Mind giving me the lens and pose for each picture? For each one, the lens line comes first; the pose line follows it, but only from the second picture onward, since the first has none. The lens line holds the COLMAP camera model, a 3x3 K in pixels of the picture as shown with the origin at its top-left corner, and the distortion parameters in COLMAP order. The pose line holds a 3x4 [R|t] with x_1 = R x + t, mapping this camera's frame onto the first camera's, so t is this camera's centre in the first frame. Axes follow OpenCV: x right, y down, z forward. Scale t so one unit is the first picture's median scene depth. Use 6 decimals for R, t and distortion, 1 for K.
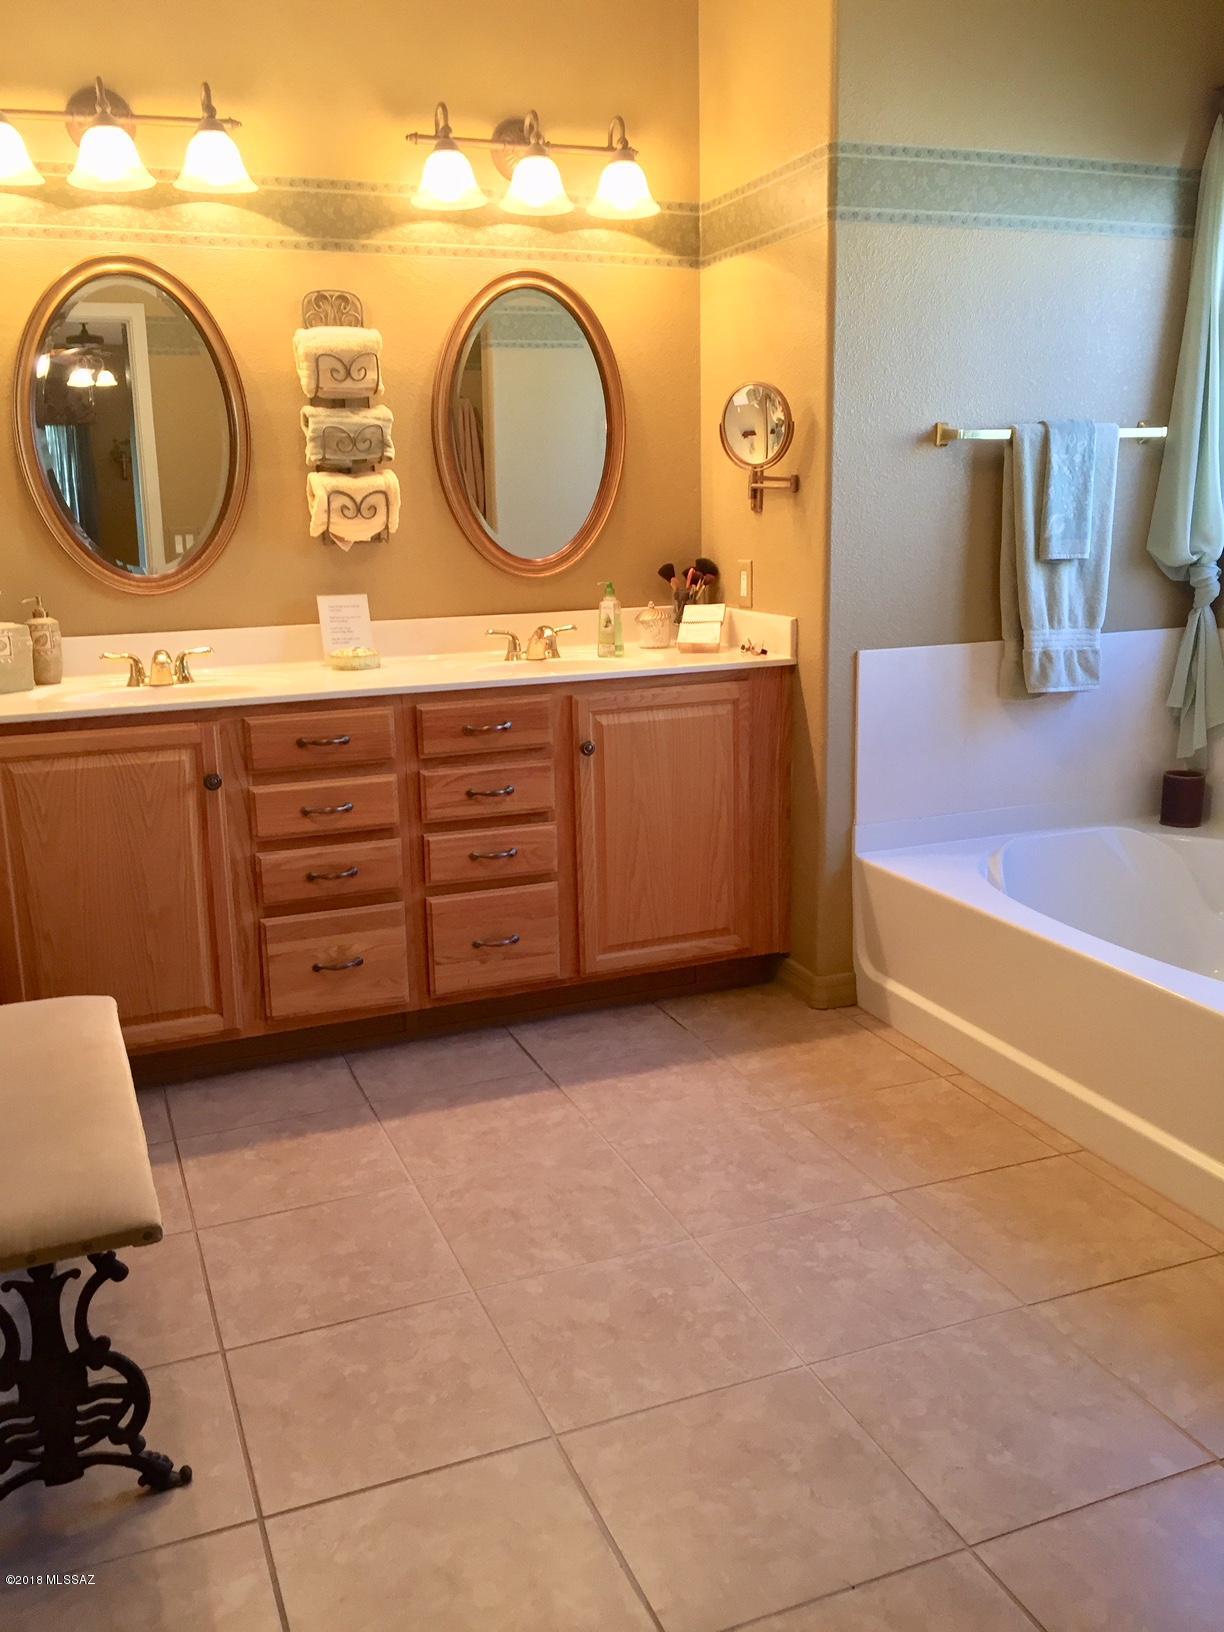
lens RADIAL K [[1398.6, 0, 611.5], [0, 1398.6, 814.0], [0, 0, 1]] dist [0.083030, -0.115289]
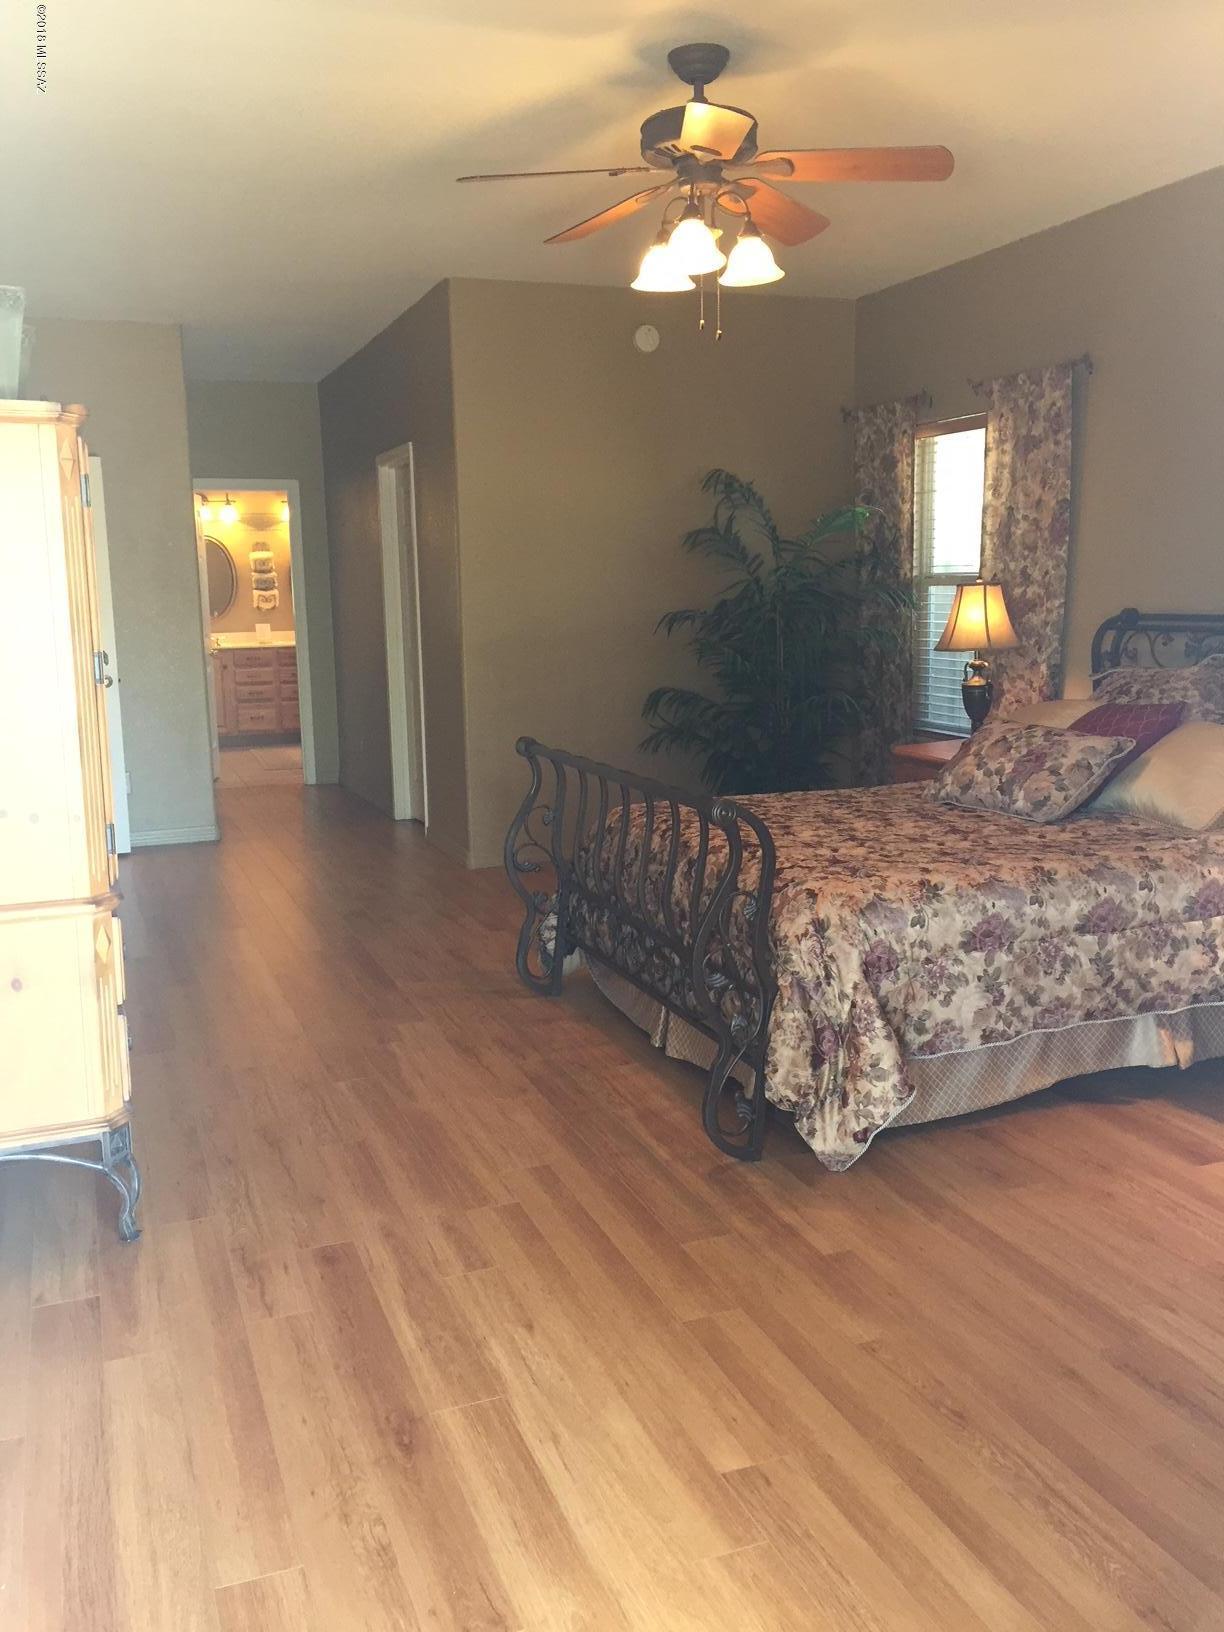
lens RADIAL K [[1398.6, 0, 611.7], [0, 1398.6, 817.3], [0, 0, 1]] dist [0.083030, -0.115289]
pose [[0.999889, -0.000040, -0.014930, 0.779777], [-0.000846, 0.998235, -0.059379, 0.570133], [0.014906, 0.059385, 0.998124, -2.634227]]
